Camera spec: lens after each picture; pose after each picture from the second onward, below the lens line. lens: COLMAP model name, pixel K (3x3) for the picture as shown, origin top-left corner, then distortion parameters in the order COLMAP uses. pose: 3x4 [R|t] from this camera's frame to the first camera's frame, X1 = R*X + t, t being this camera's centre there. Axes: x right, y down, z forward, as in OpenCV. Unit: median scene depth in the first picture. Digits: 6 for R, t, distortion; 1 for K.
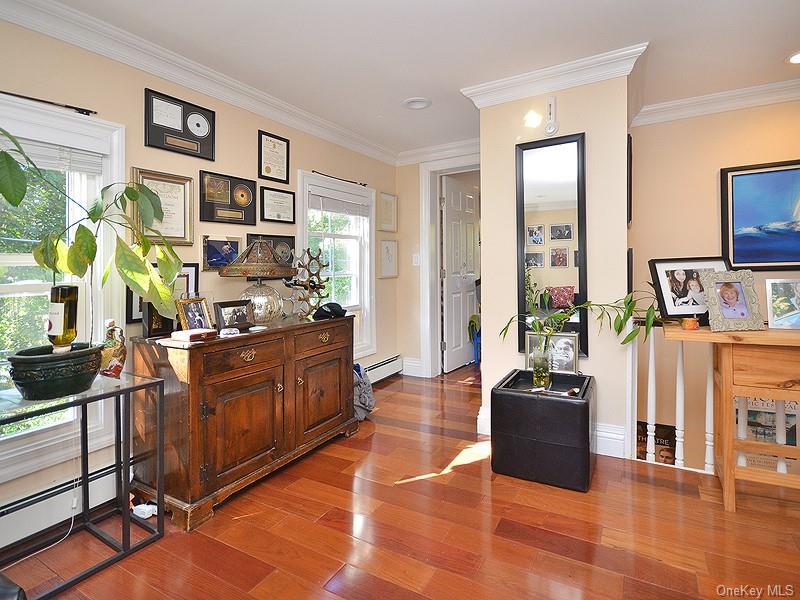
lens RADIAL K [[419.6, 0, 423.8], [0, 419.6, 276.9], [0, 0, 1]] dist [-0.000205, -0.003846]
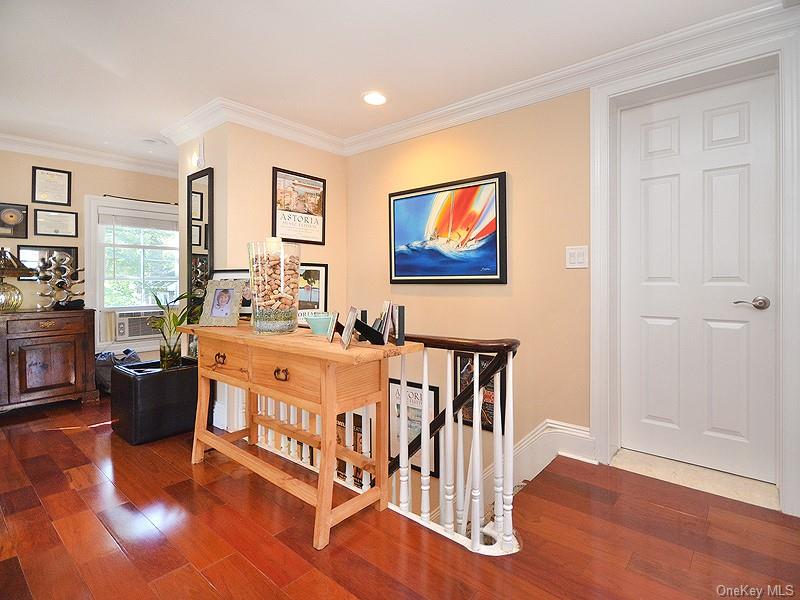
lens RADIAL K [[419.6, 0, 456.4], [0, 419.6, 289.6], [0, 0, 1]] dist [-0.000205, -0.003846]
pose [[0.989363, 0.030430, -0.142248, 1.168557], [-0.029337, 0.999522, 0.009772, -0.013511], [0.142478, -0.005495, 0.989783, -0.120044]]
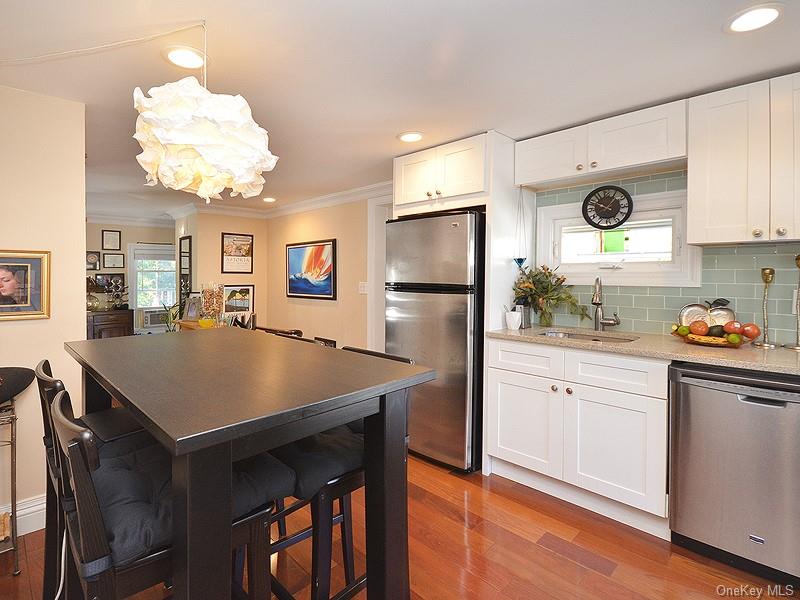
lens RADIAL K [[390.4, 0, 354.1], [0, 390.4, 292.5], [0, 0, 1]] dist [0.001357, -0.003816]
pose [[0.947871, 0.039464, -0.316202, 1.755468], [-0.031127, 0.999023, 0.031377, -0.110726], [0.317131, -0.019899, 0.948173, -0.695168]]
